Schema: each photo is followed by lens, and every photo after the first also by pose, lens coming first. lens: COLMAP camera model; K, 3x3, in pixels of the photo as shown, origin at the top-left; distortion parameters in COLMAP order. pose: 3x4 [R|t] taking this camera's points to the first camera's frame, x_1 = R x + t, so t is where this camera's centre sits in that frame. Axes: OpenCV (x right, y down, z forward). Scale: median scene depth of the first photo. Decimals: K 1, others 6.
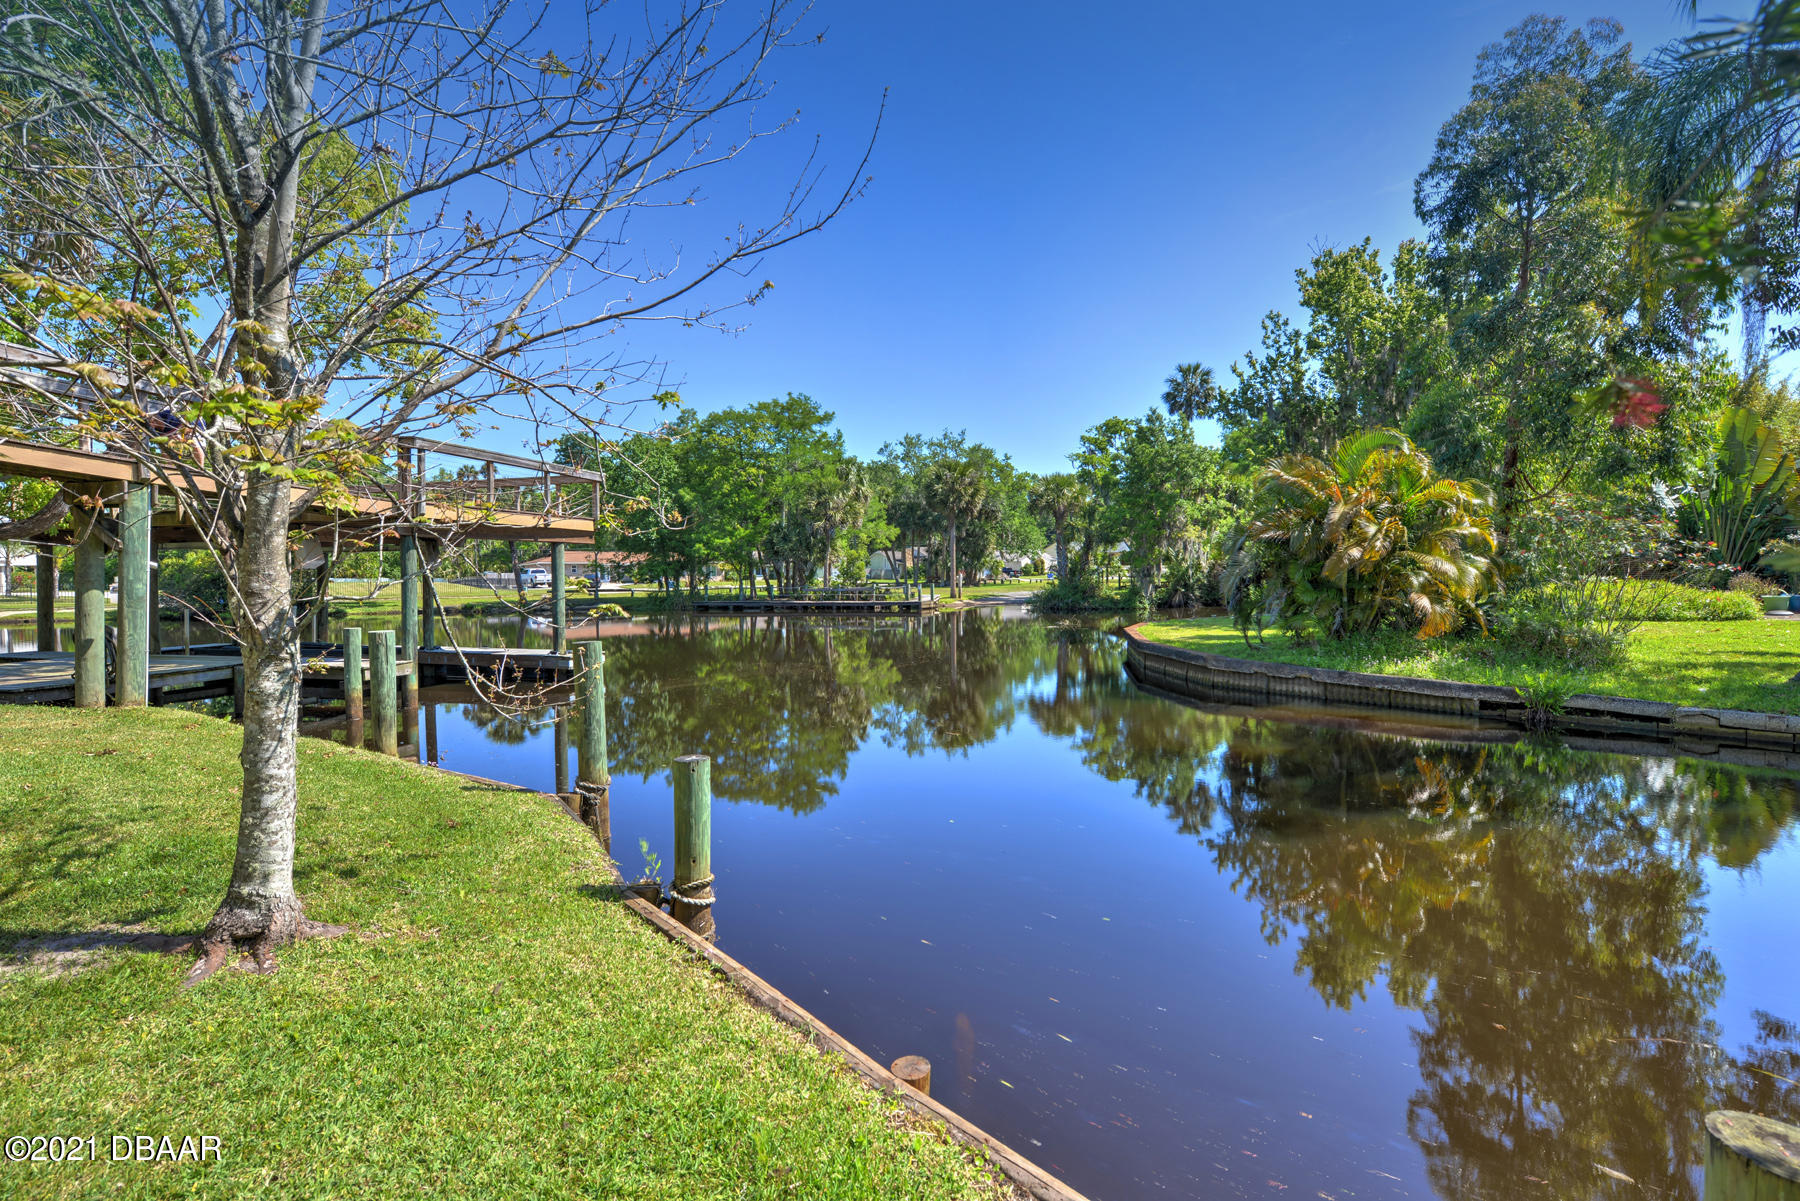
lens RADIAL K [[773.4, 0, 899.5], [0, 773.4, 597.8], [0, 0, 1]] dist [-0.009783, 0.000386]
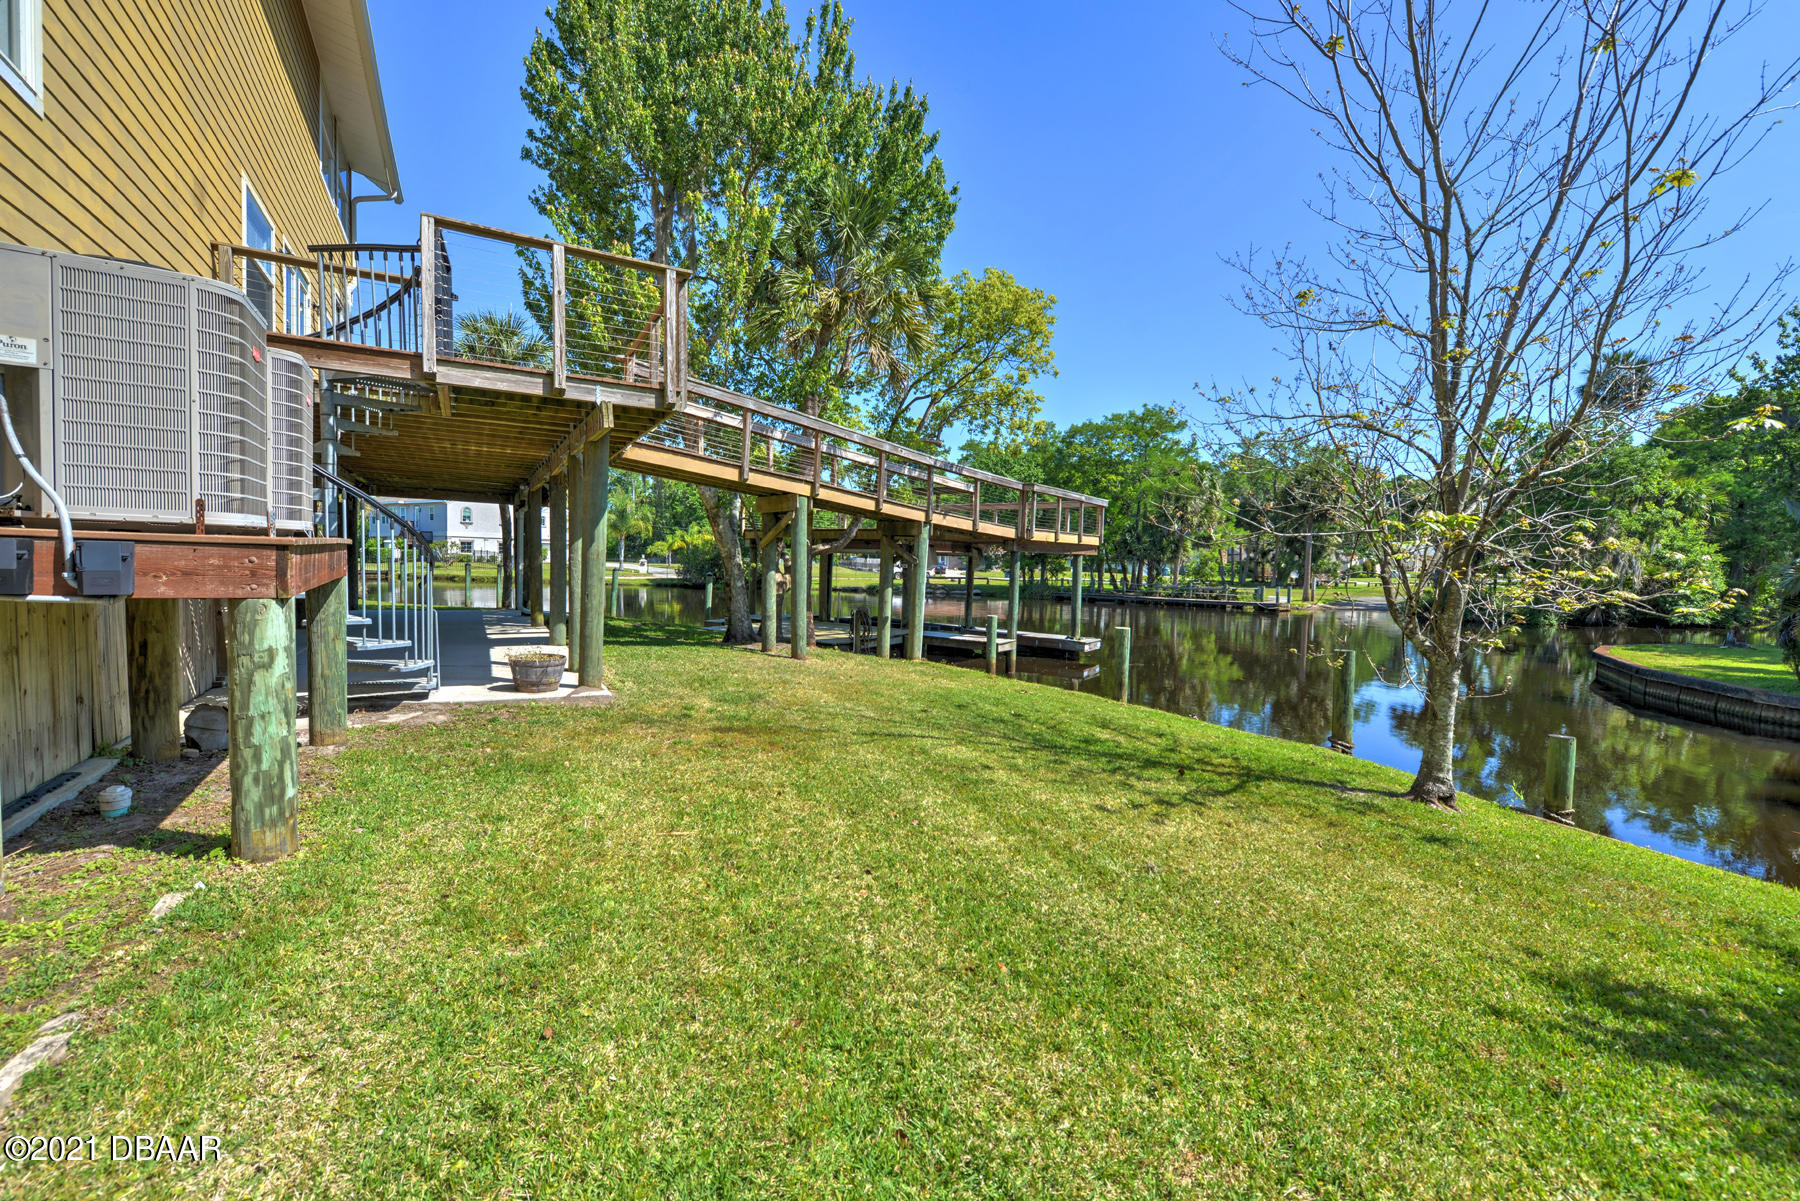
lens RADIAL K [[725.4, 0, 899.0], [0, 725.4, 594.4], [0, 0, 1]] dist [-0.005882, 0.000252]
pose [[0.931543, 0.050351, -0.360128, -0.087257], [-0.045414, 0.998722, 0.022161, -0.005335], [0.360784, -0.004289, 0.932640, -0.078960]]
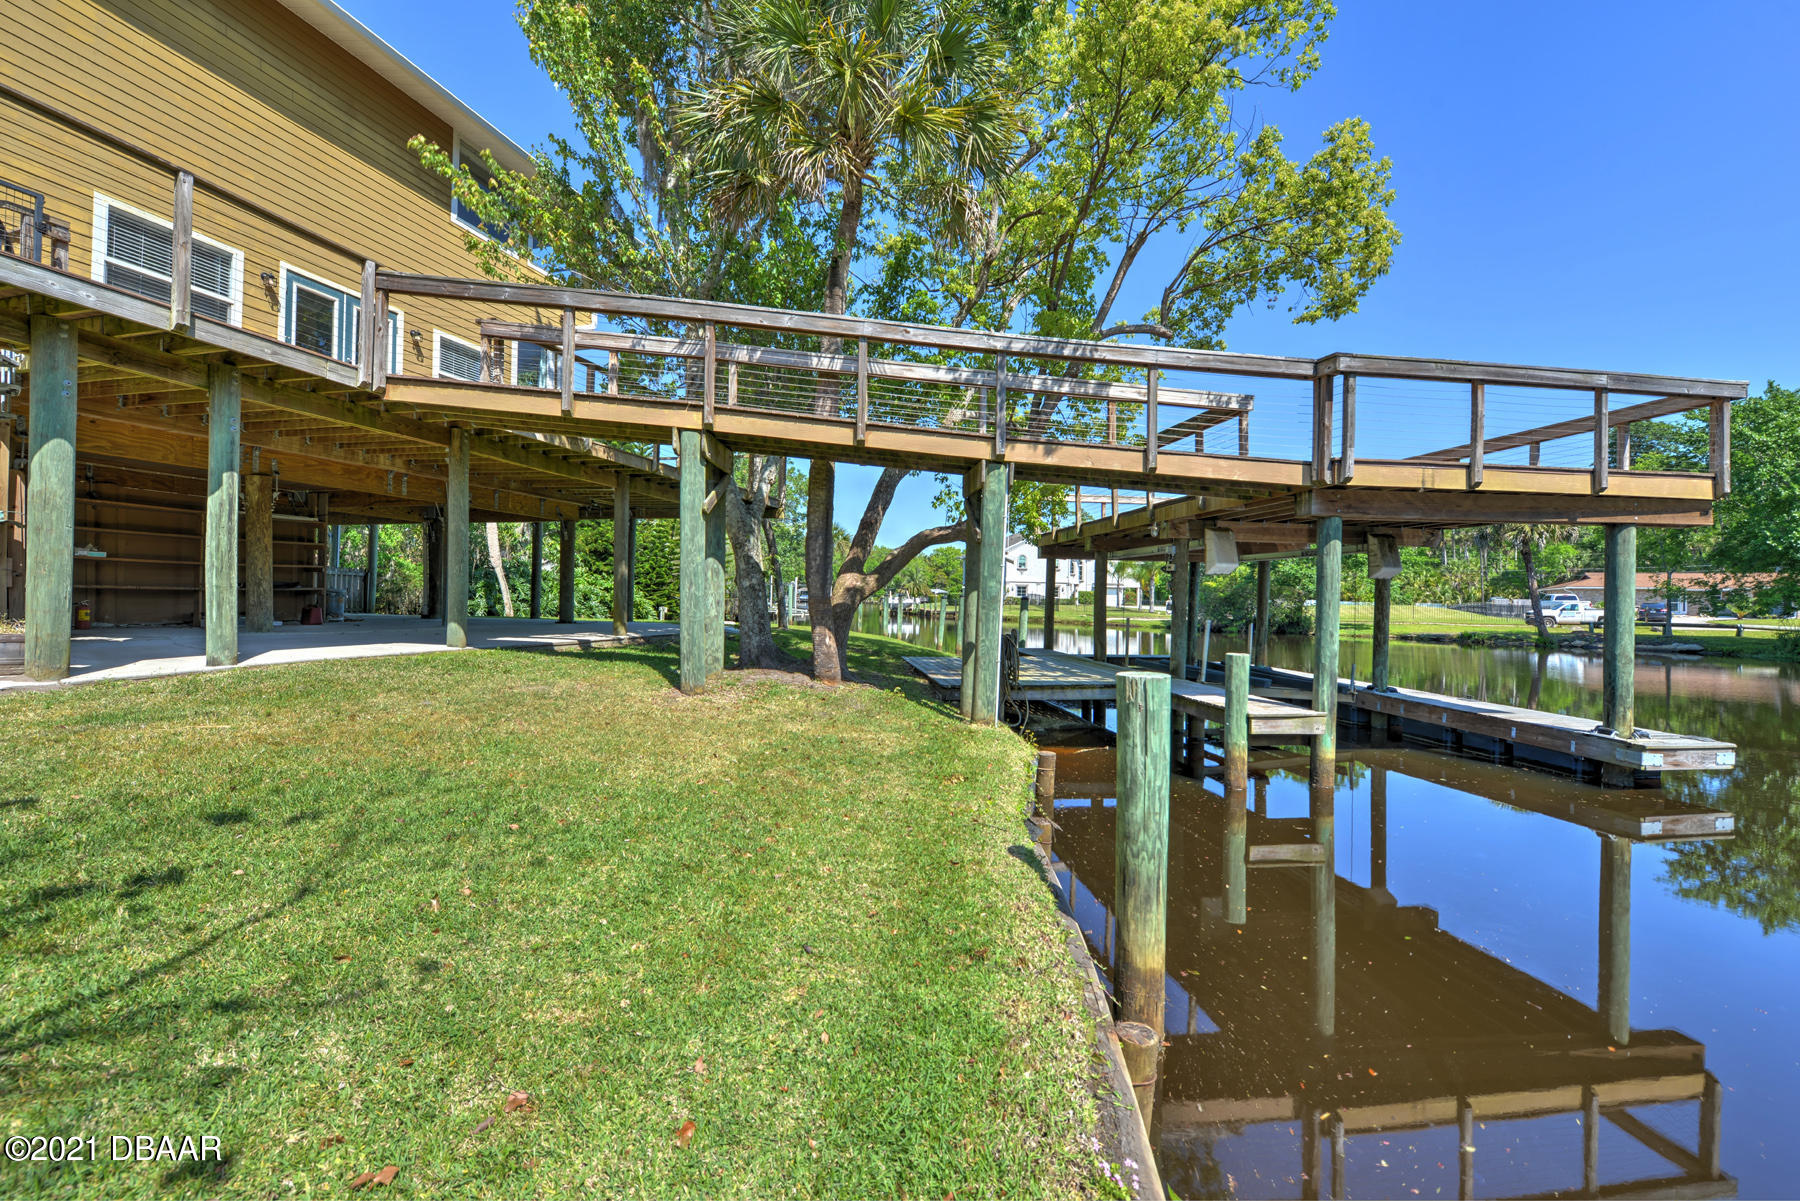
lens RADIAL K [[725.4, 0, 896.4], [0, 725.4, 587.9], [0, 0, 1]] dist [-0.005882, 0.000252]
pose [[0.375796, 0.004107, -0.926693, -0.051696], [-0.048404, 0.998712, -0.015203, 0.001248], [0.925437, 0.050569, 0.375511, 0.107497]]
